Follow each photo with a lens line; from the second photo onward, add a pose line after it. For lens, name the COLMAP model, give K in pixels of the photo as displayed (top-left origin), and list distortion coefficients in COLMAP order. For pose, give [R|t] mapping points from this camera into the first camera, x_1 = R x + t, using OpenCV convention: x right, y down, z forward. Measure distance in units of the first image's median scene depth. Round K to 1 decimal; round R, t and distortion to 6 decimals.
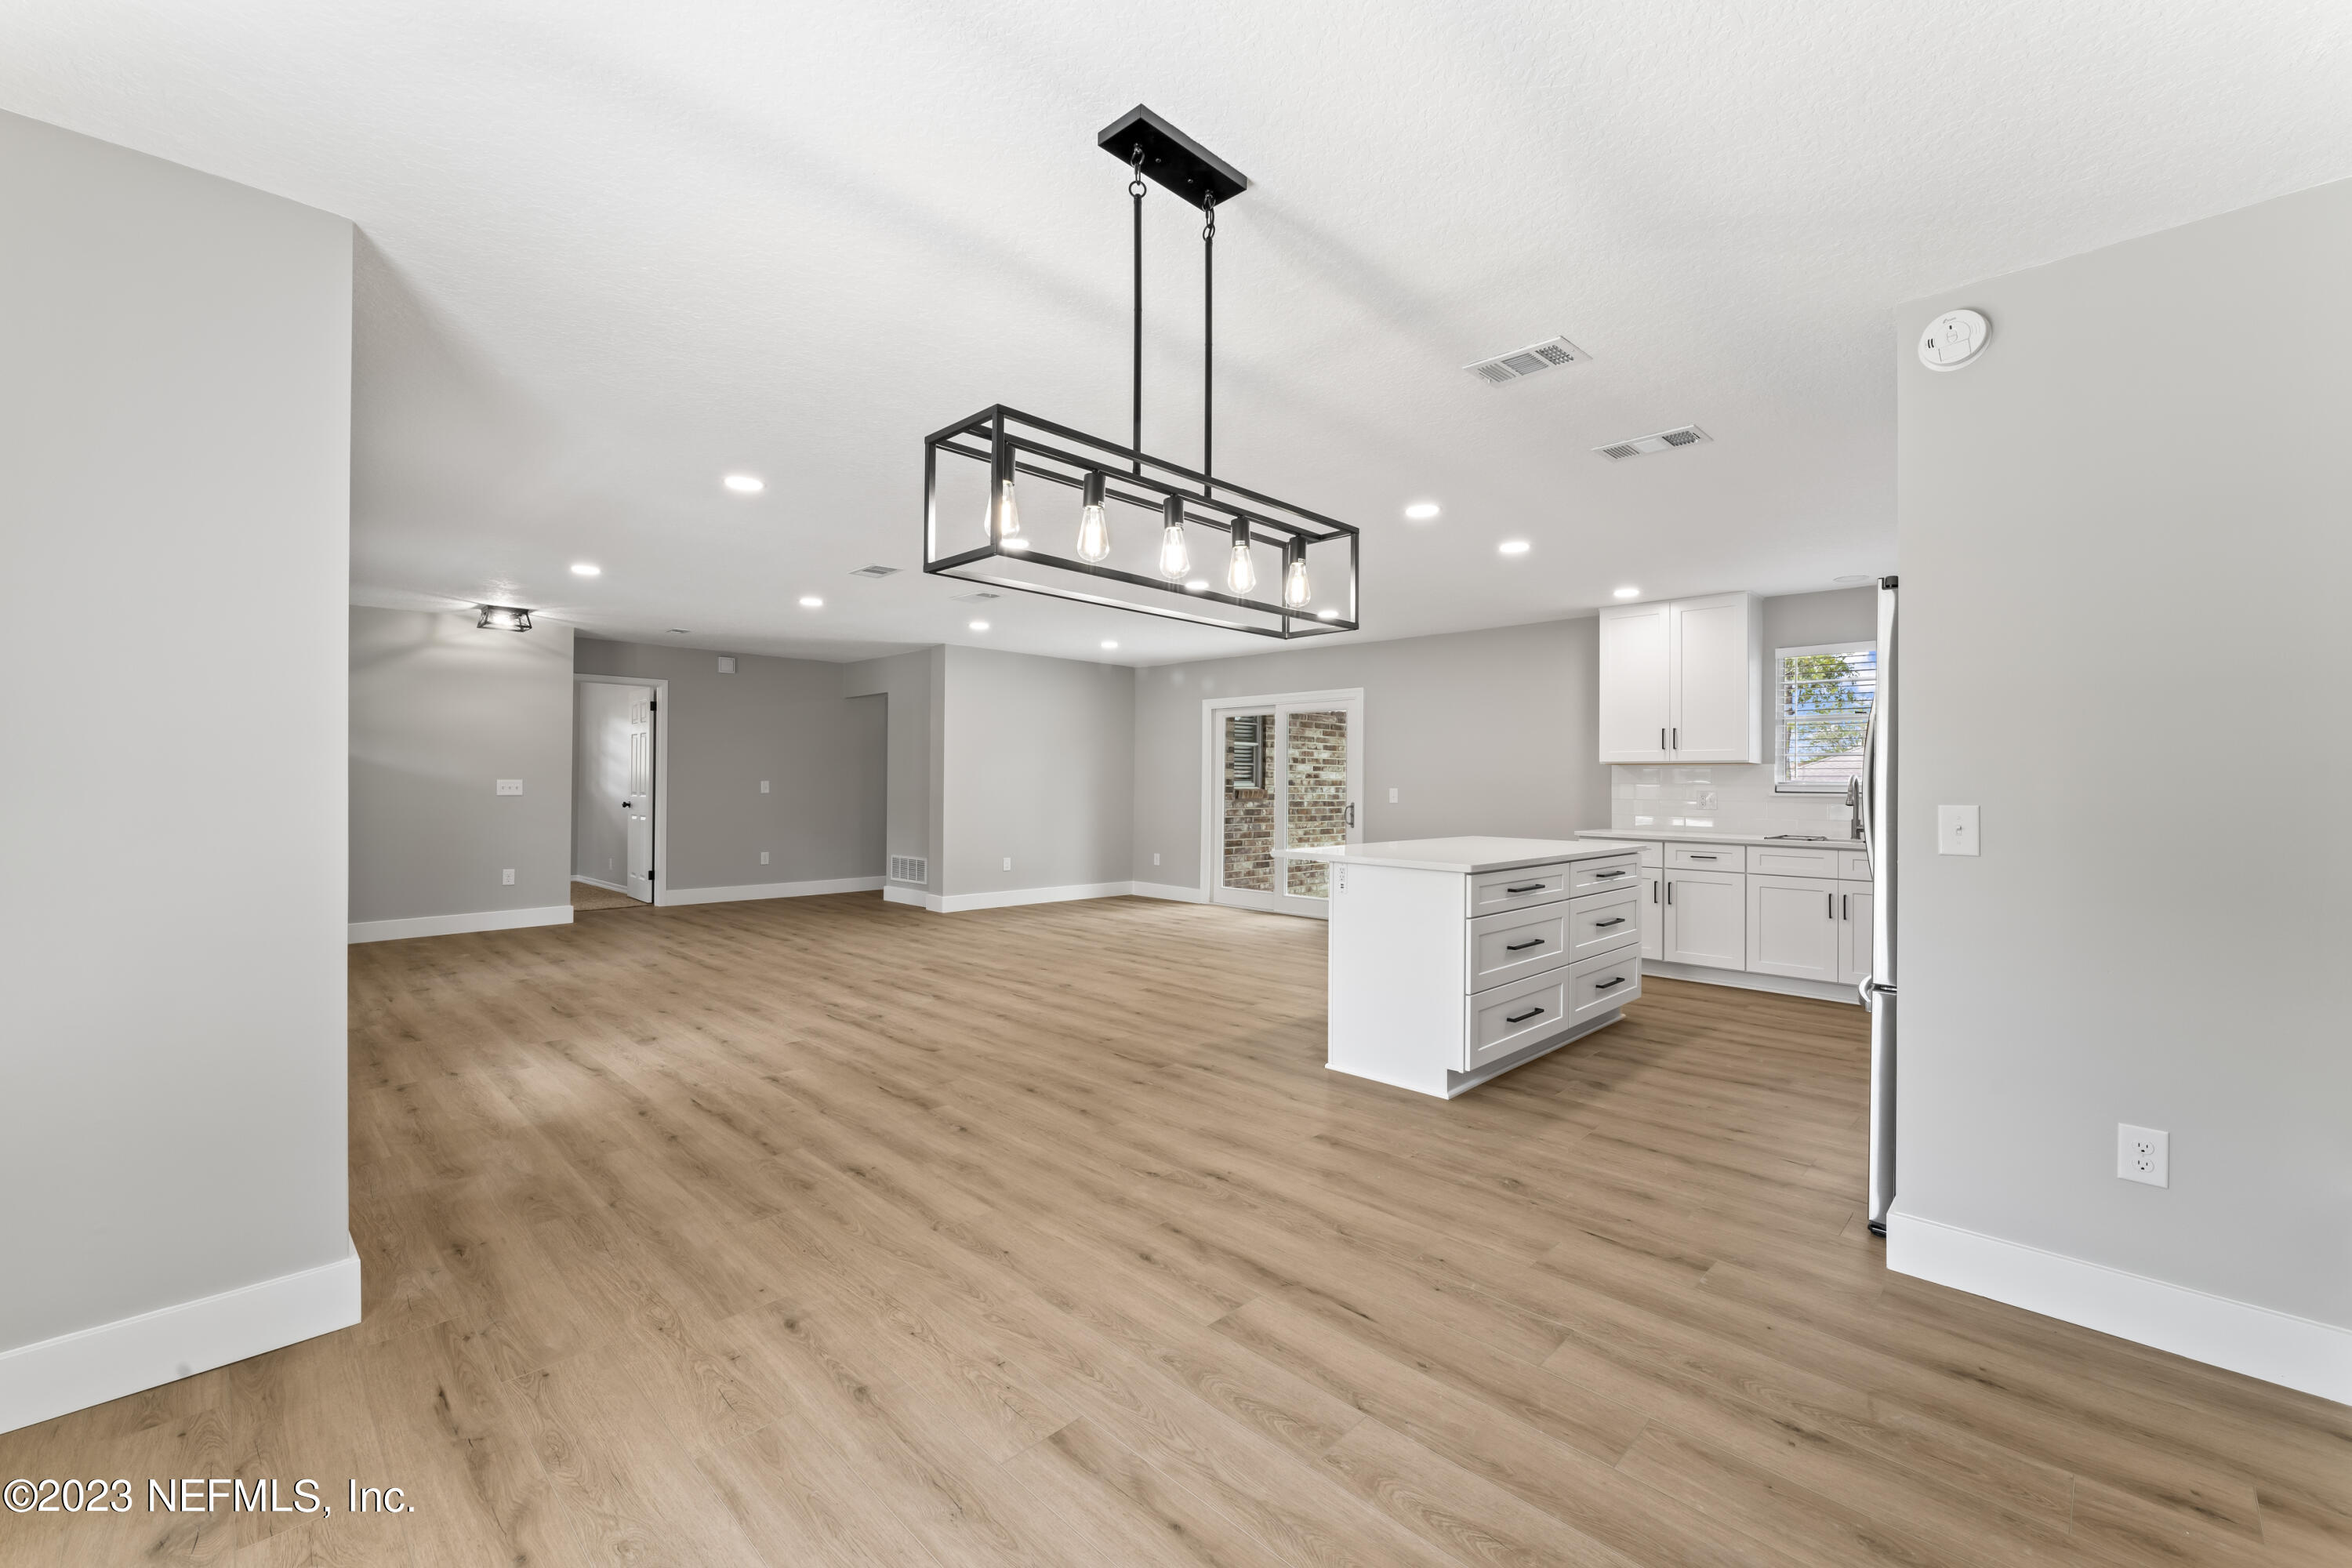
lens RADIAL K [[964.4, 0, 1165.3], [0, 964.4, 774.0], [0, 0, 1]] dist [-0.003253, 0.000596]
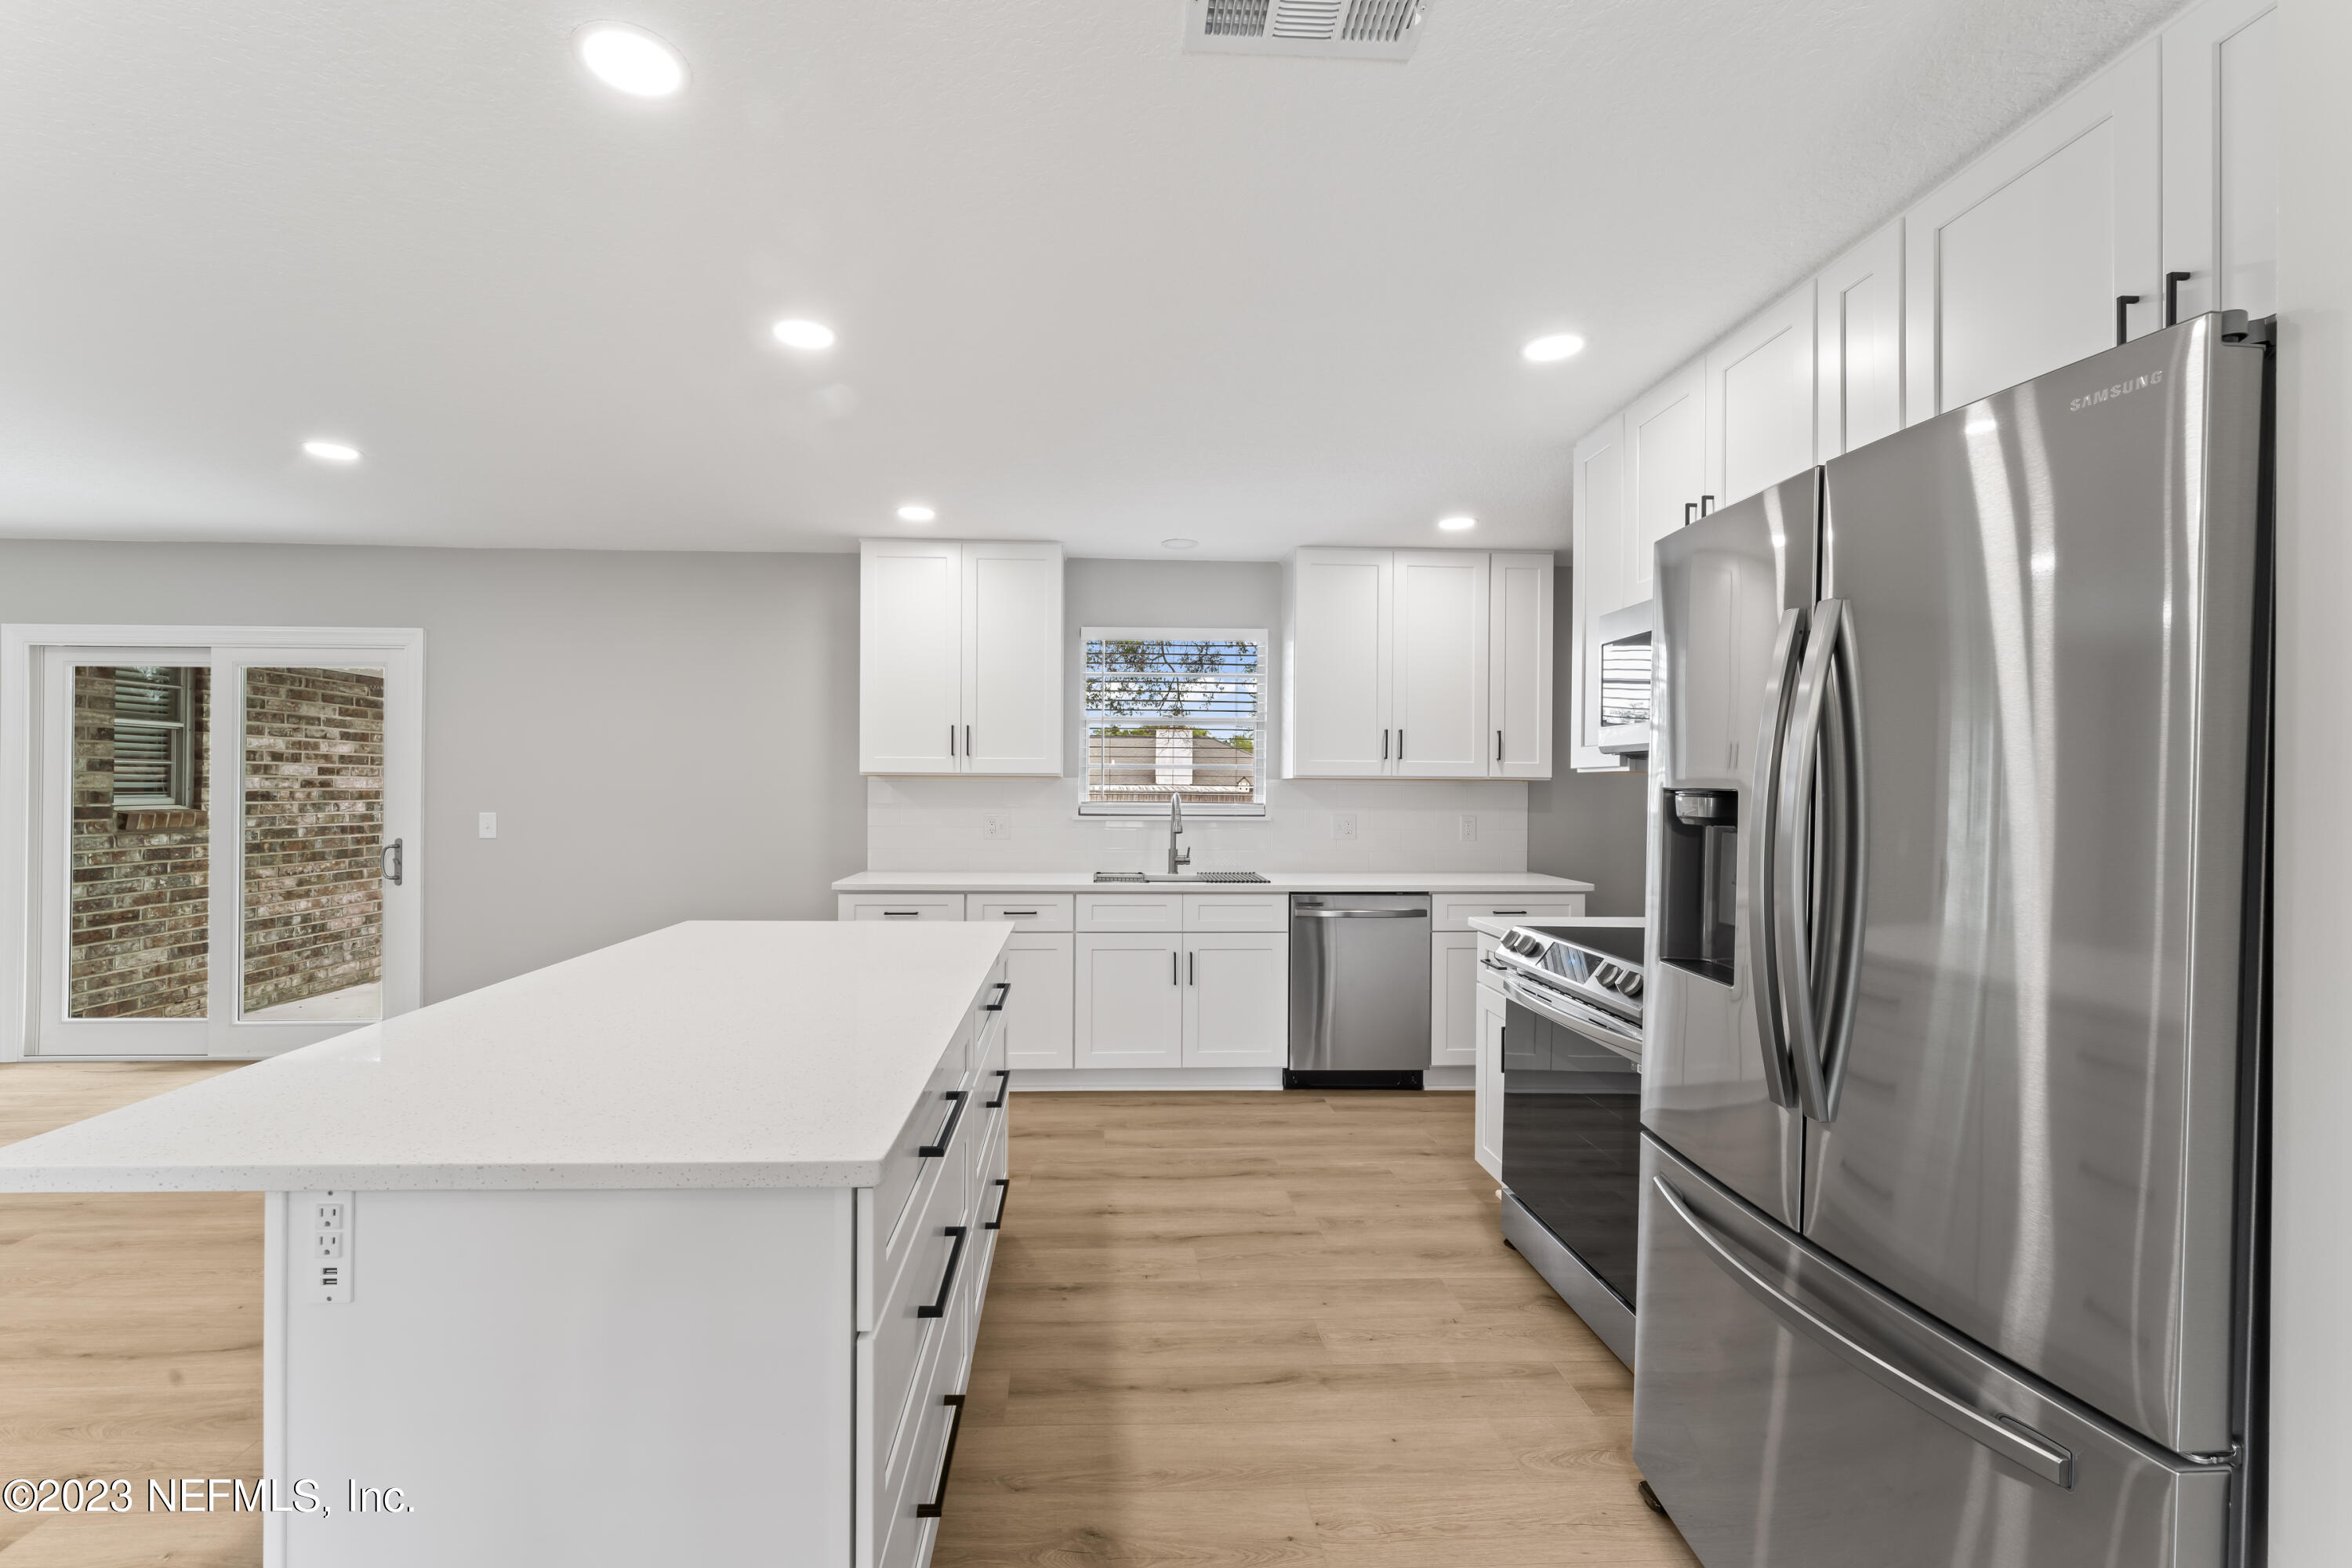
lens RADIAL K [[964.4, 0, 1147.3], [0, 964.4, 788.0], [0, 0, 1]] dist [-0.003253, 0.000596]
pose [[0.661938, -0.004719, 0.749544, 0.074025], [-0.008038, 0.999878, 0.013394, -0.010828], [-0.749516, -0.014890, 0.661819, 0.359206]]
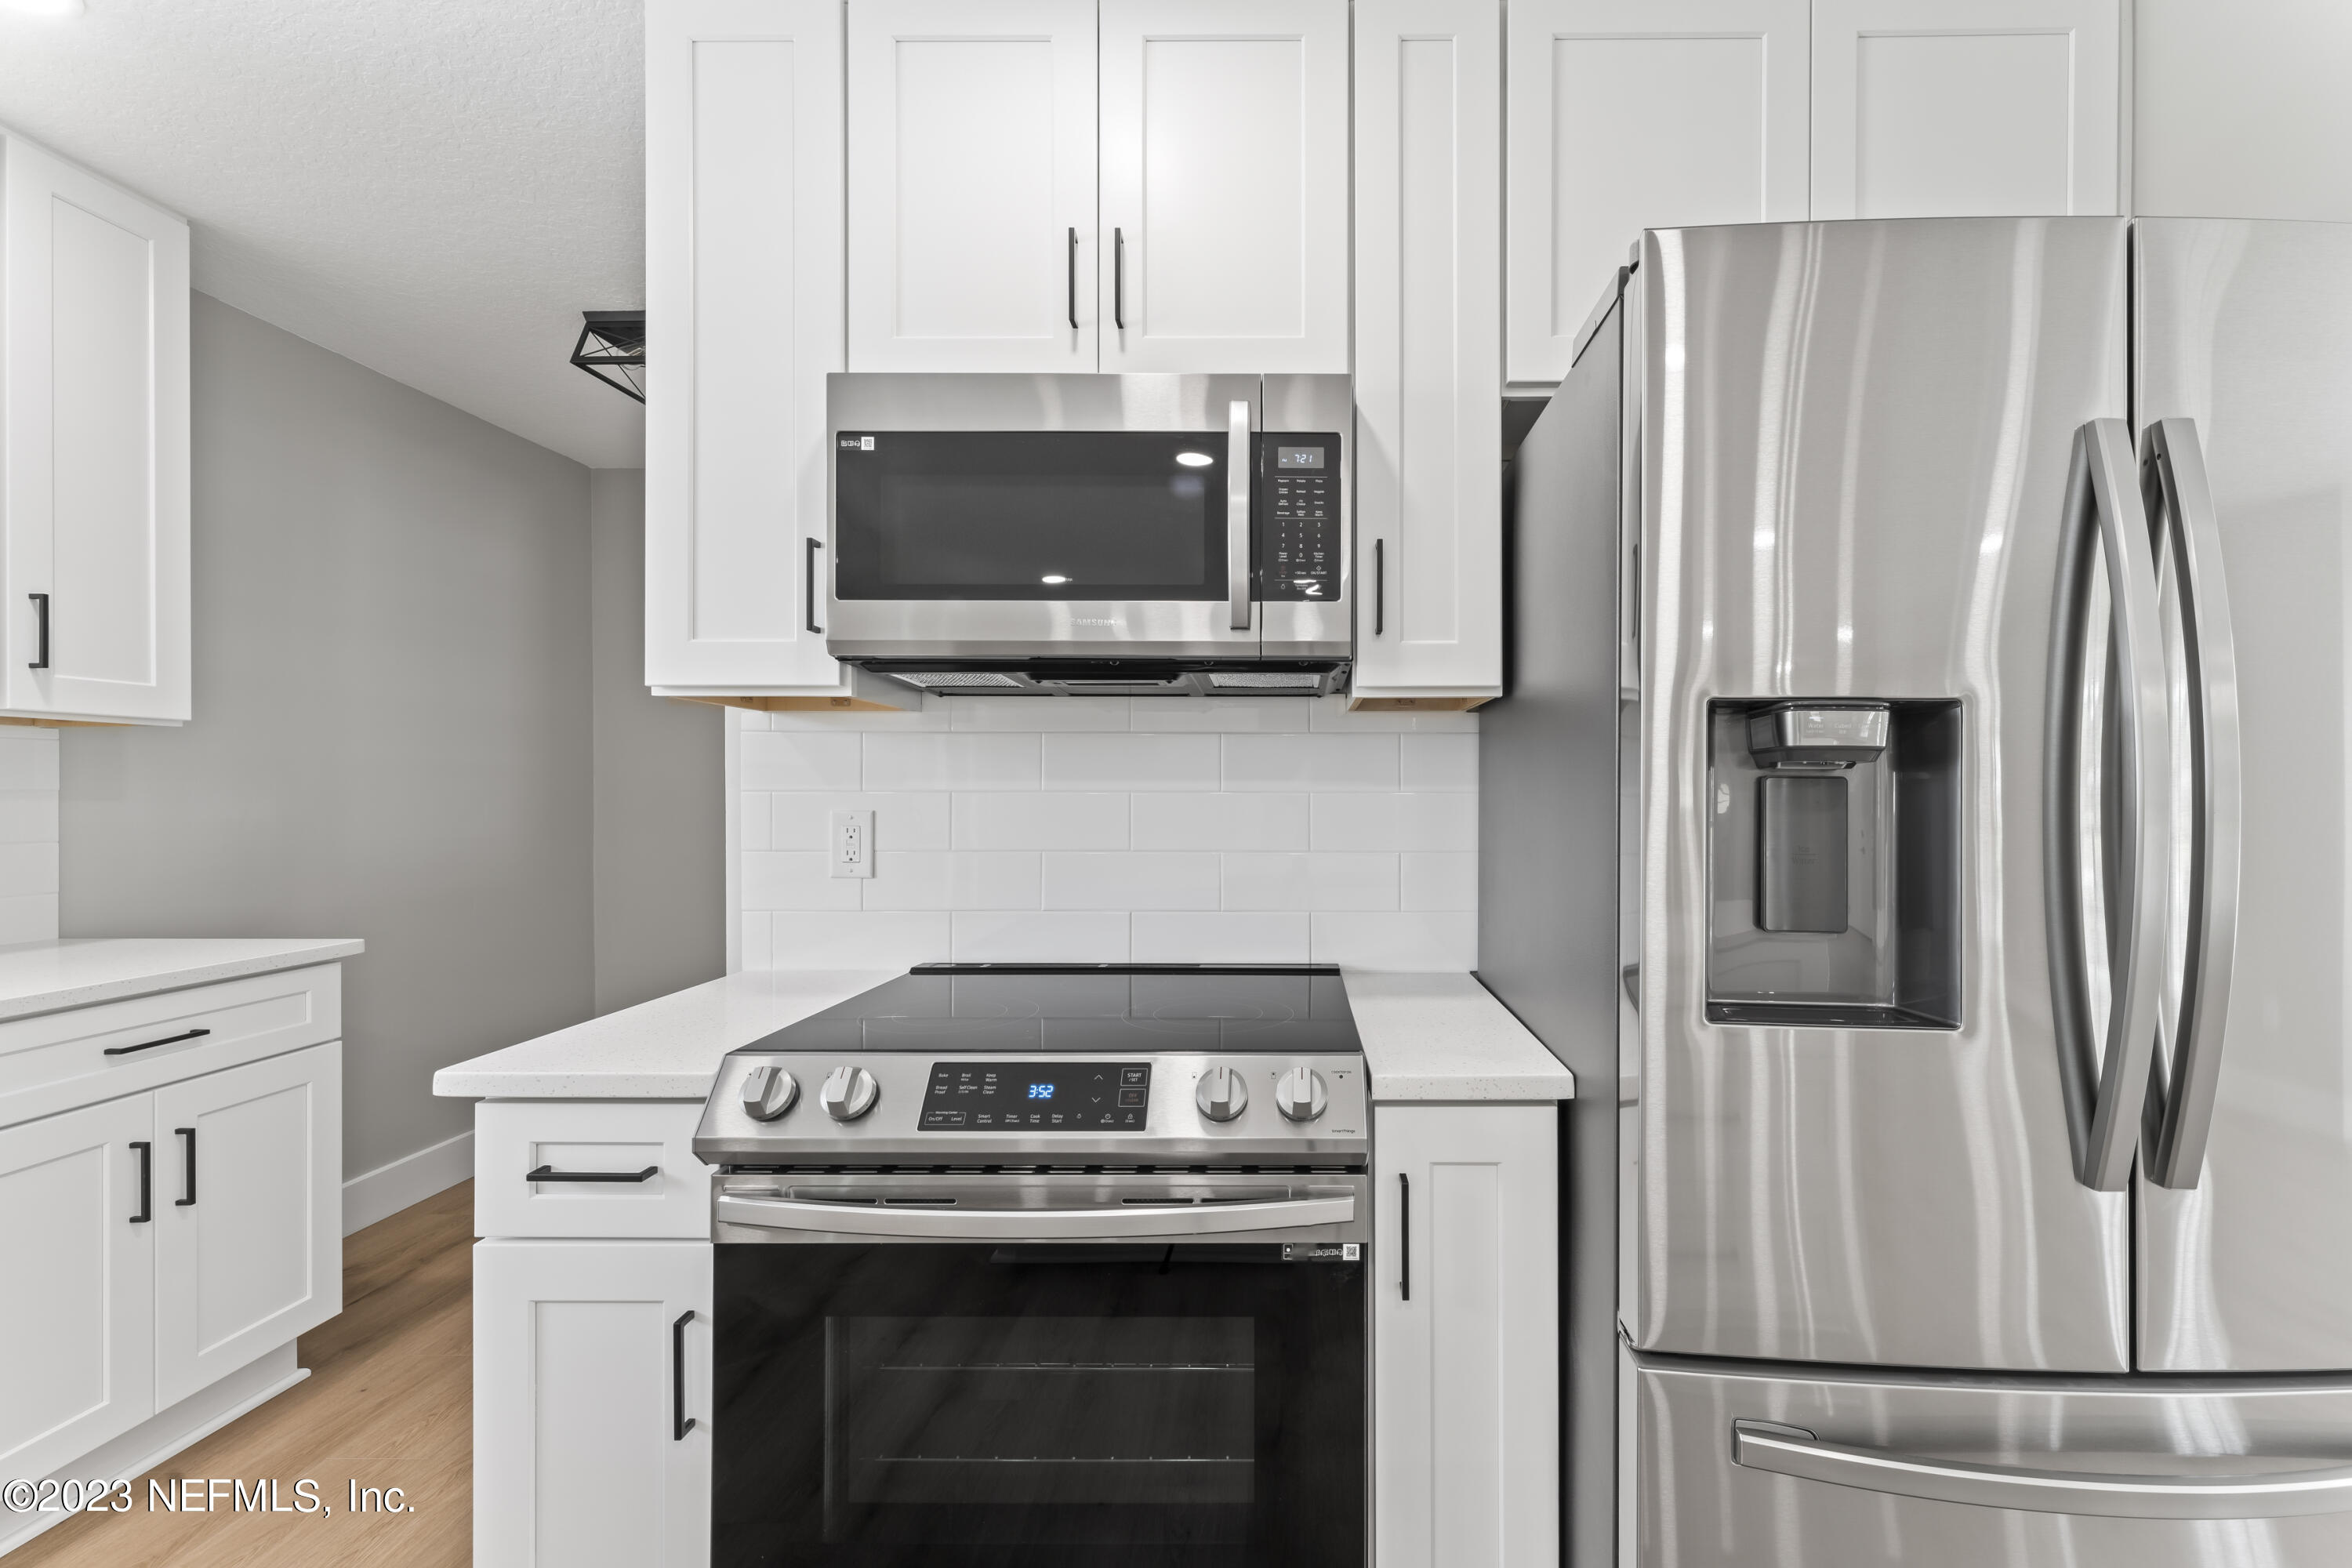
lens RADIAL K [[964.4, 0, 1293.1], [0, 964.4, 793.7], [0, 0, 1]] dist [-0.003253, 0.000596]
pose [[-0.710150, -0.015517, 0.703880, 0.278510], [-0.013738, 0.999872, 0.008182, 0.002928], [-0.703917, -0.003859, -0.710272, 0.542532]]
